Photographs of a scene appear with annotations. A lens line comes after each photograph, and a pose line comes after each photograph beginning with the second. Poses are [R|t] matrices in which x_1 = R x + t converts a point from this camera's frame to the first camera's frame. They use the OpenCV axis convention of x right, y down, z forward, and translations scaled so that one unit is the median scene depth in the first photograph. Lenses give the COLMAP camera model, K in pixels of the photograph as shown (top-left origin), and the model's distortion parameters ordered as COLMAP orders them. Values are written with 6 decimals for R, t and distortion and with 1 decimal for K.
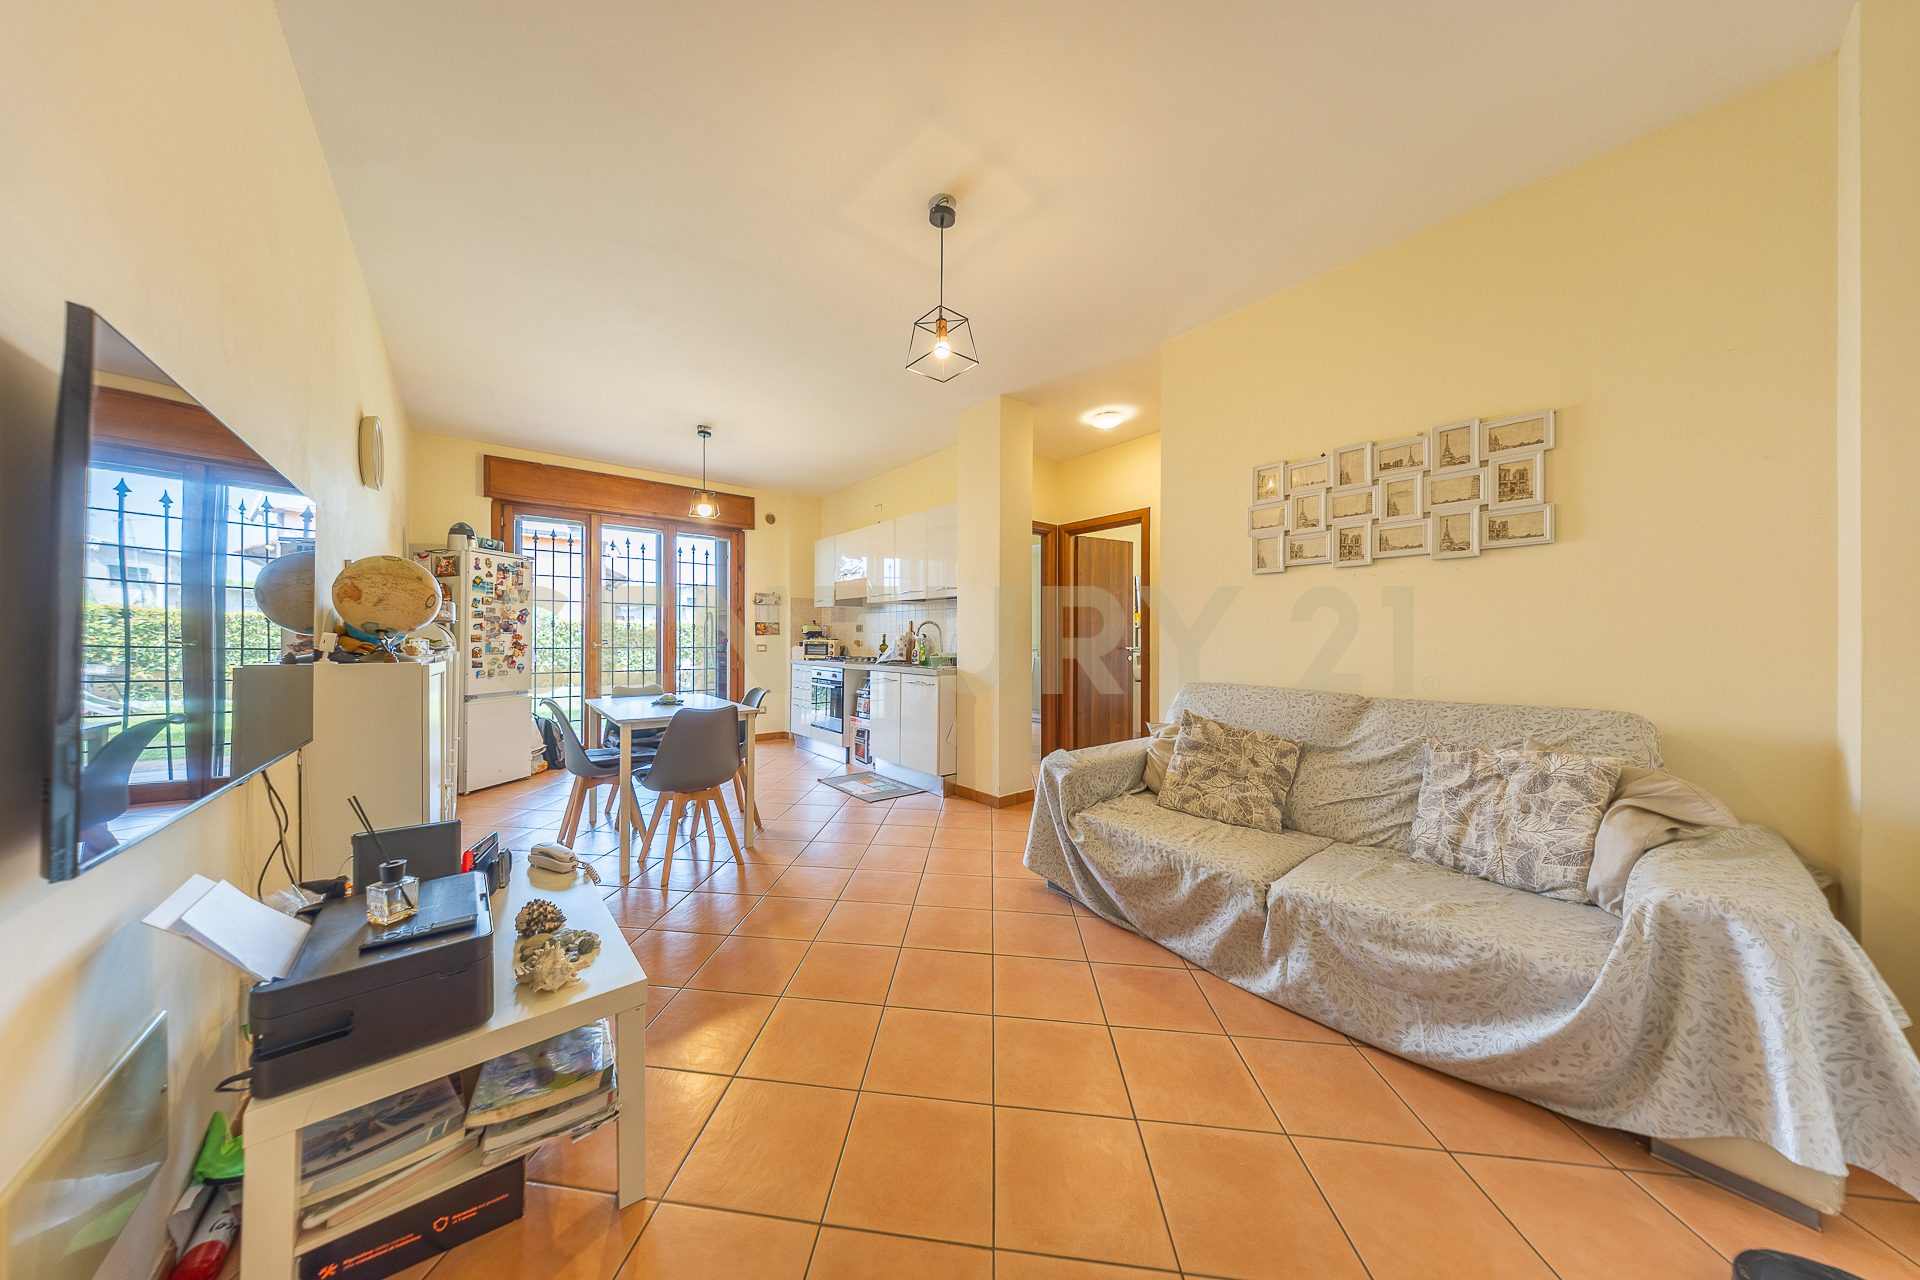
lens RADIAL K [[578.3, 0, 916.7], [0, 578.3, 640.0], [0, 0, 1]] dist [0.014655, -0.000273]
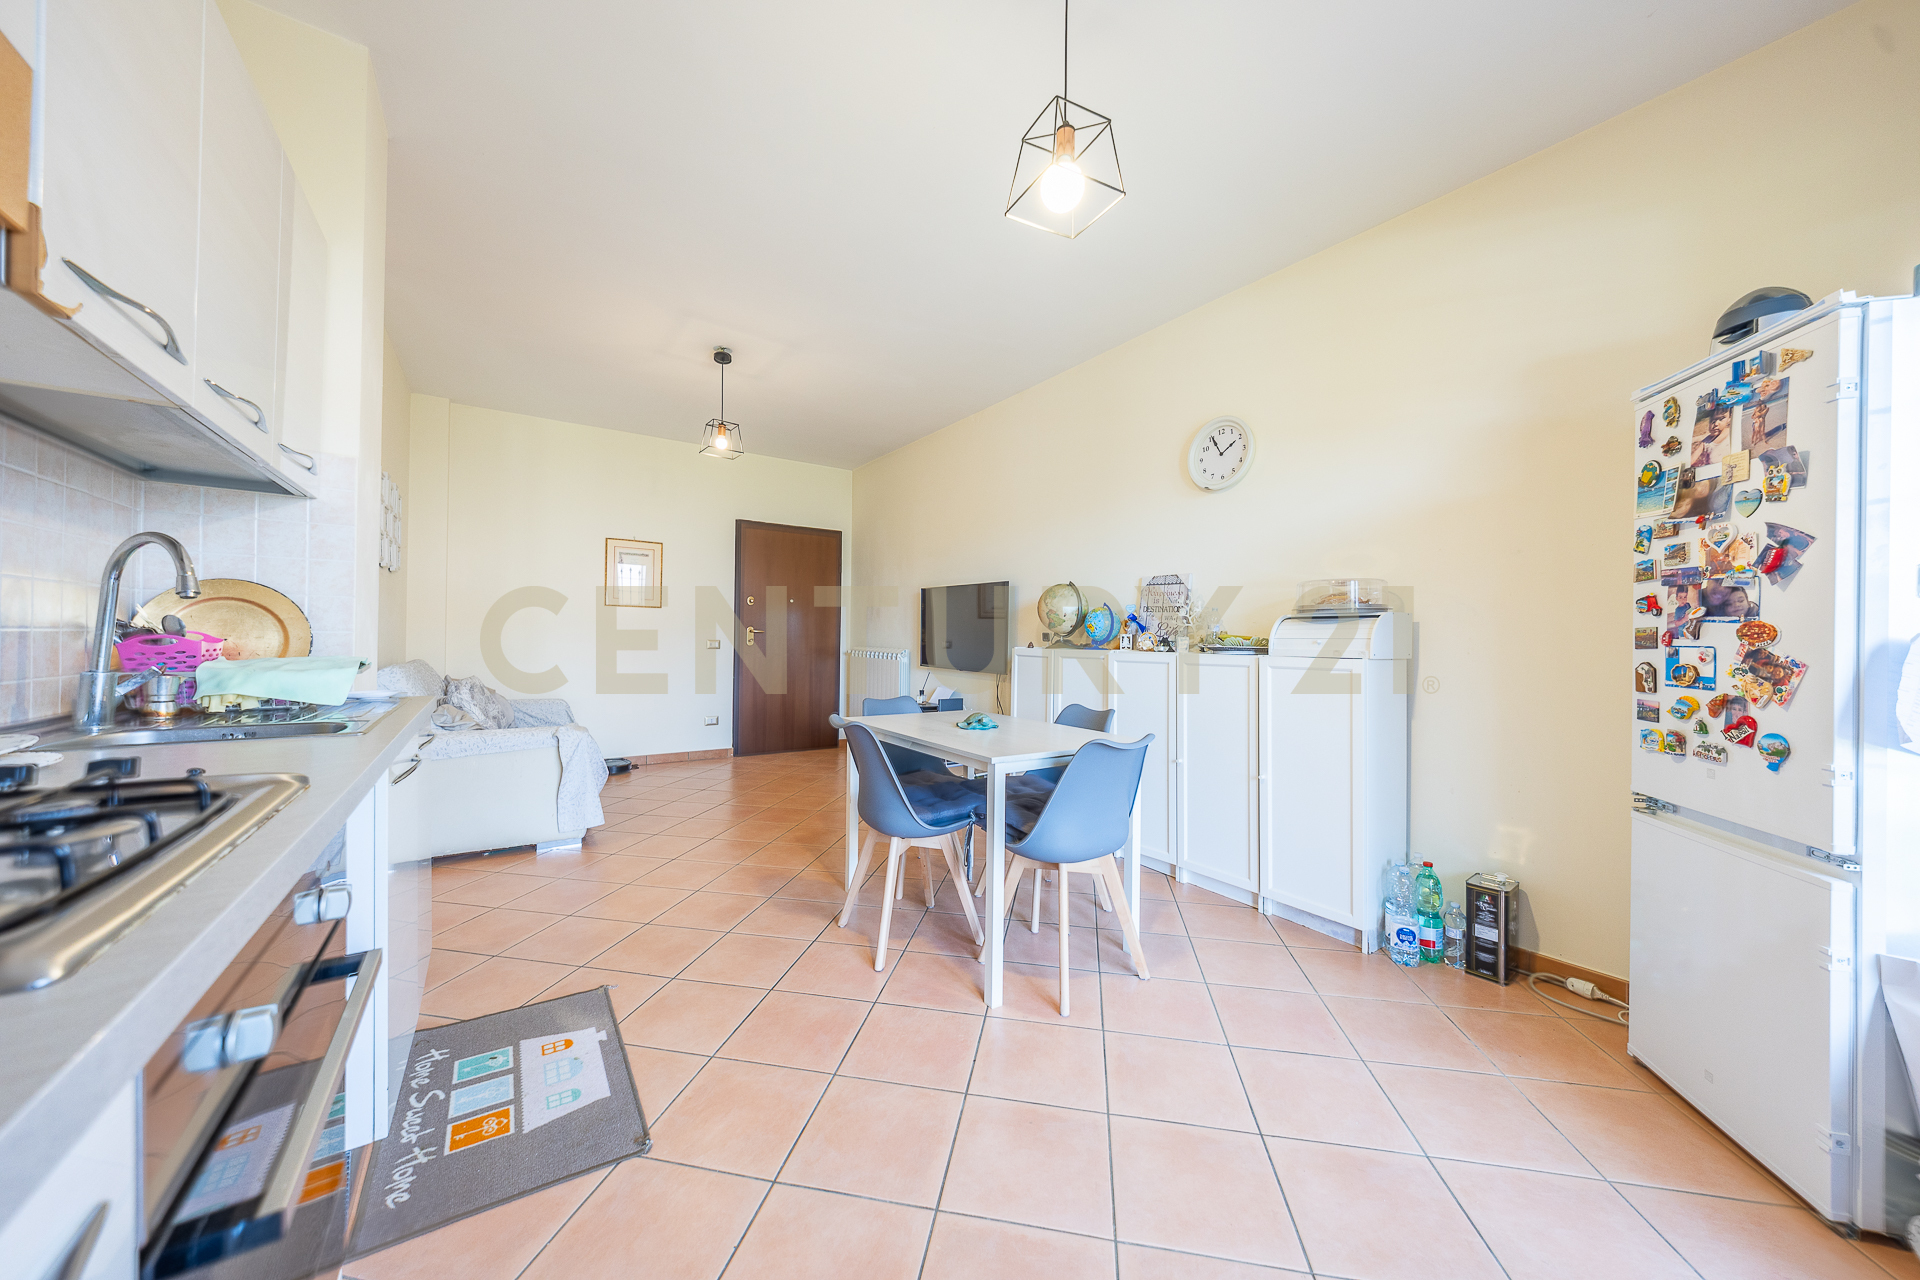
lens RADIAL K [[646.5, 0, 953.6], [0, 646.5, 635.3], [0, 0, 1]] dist [0.002422, -0.001083]
pose [[-0.998069, -0.018340, 0.059340, -0.334684], [-0.018363, 0.999831, 0.000150, 0.002808], [-0.059333, -0.000940, -0.998238, 1.339829]]
